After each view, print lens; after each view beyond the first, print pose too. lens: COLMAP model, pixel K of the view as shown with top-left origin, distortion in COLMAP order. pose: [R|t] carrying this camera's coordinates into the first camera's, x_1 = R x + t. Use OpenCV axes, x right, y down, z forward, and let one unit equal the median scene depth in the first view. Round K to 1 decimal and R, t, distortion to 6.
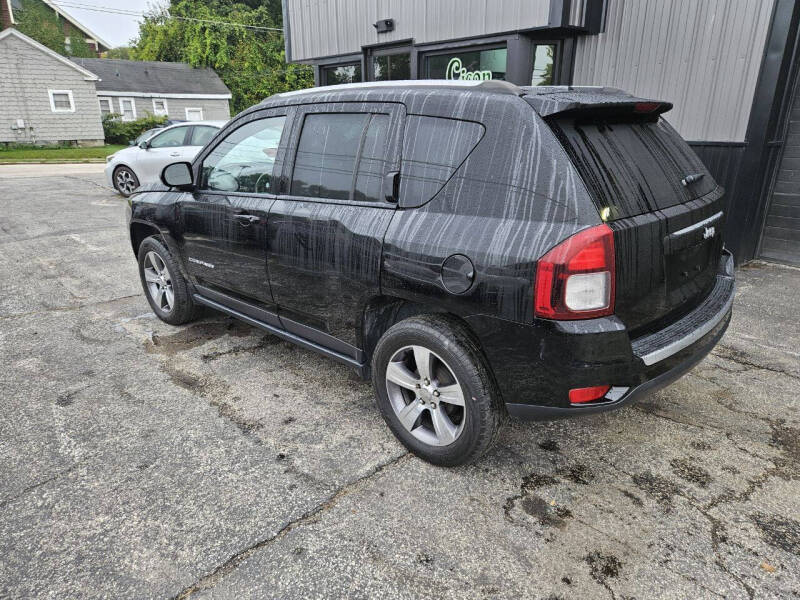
lens RADIAL K [[539.9, 0, 407.5], [0, 539.9, 303.2], [0, 0, 1]] dist [0.066599, -0.058199]
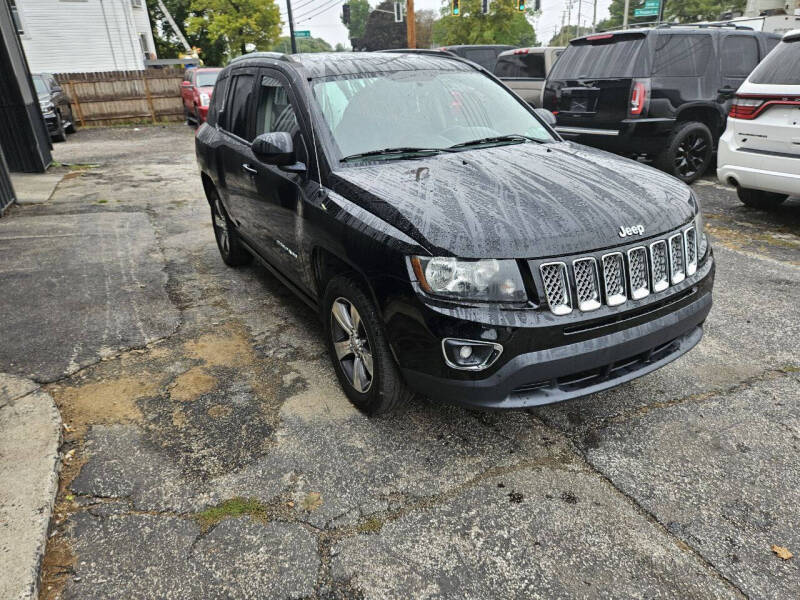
lens RADIAL K [[539.9, 0, 395.6], [0, 539.9, 302.8], [0, 0, 1]] dist [0.066599, -0.058199]
pose [[-0.951293, -0.079909, 0.297751, -0.428018], [0.142252, 0.743079, 0.653910, -0.619072], [-0.273506, 0.664415, -0.695519, 1.789640]]
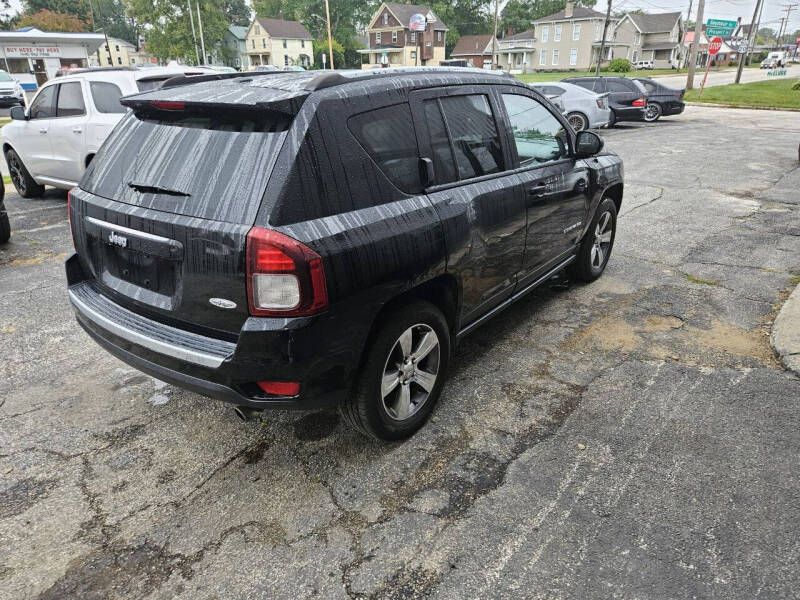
lens RADIAL K [[539.9, 0, 396.6], [0, 539.9, 299.4], [0, 0, 1]] dist [0.066599, -0.058199]
pose [[0.089370, 0.386339, -0.918017, 0.894155], [-0.302473, 0.888702, 0.344556, -0.304294], [0.948959, 0.246882, 0.196280, 0.763340]]
